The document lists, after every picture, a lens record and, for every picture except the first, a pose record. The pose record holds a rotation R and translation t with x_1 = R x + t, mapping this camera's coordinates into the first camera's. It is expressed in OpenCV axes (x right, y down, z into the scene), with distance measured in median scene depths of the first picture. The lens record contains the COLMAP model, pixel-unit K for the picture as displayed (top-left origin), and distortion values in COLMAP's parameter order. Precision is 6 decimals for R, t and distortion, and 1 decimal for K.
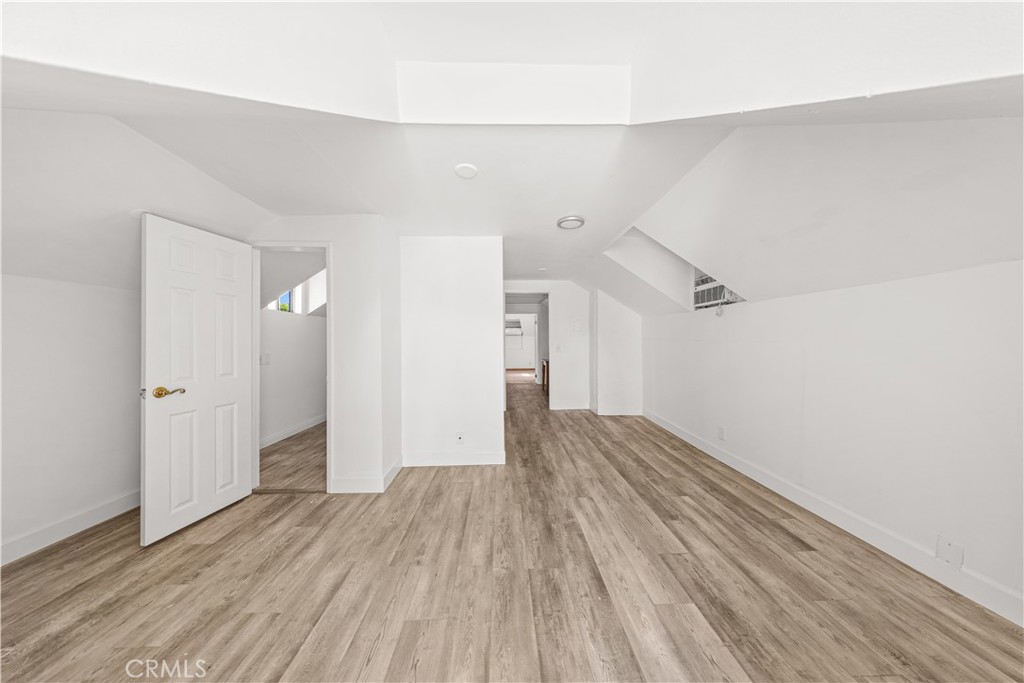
lens RADIAL K [[298.6, 0, 512.3], [0, 298.6, 340.6], [0, 0, 1]] dist [-0.001277, -0.000096]
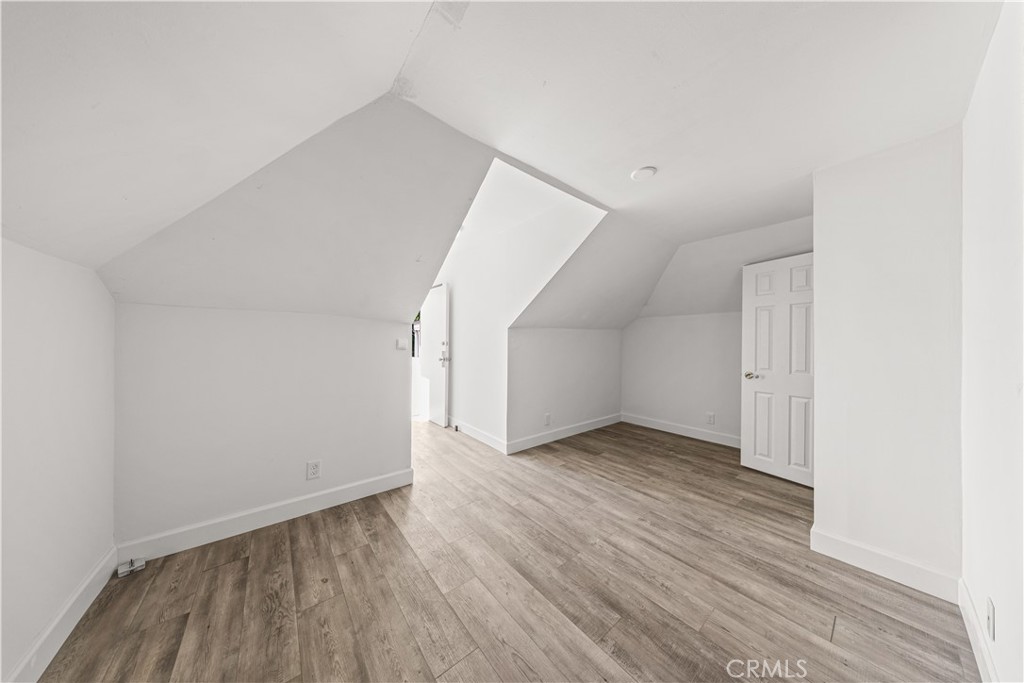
lens RADIAL K [[298.6, 0, 514.9], [0, 298.6, 343.2], [0, 0, 1]] dist [-0.001277, -0.000096]
pose [[-0.797548, 0.001239, -0.603254, 0.837105], [0.001640, 0.999999, -0.000115, -0.005327], [0.603253, -0.001081, -0.797549, 1.601782]]
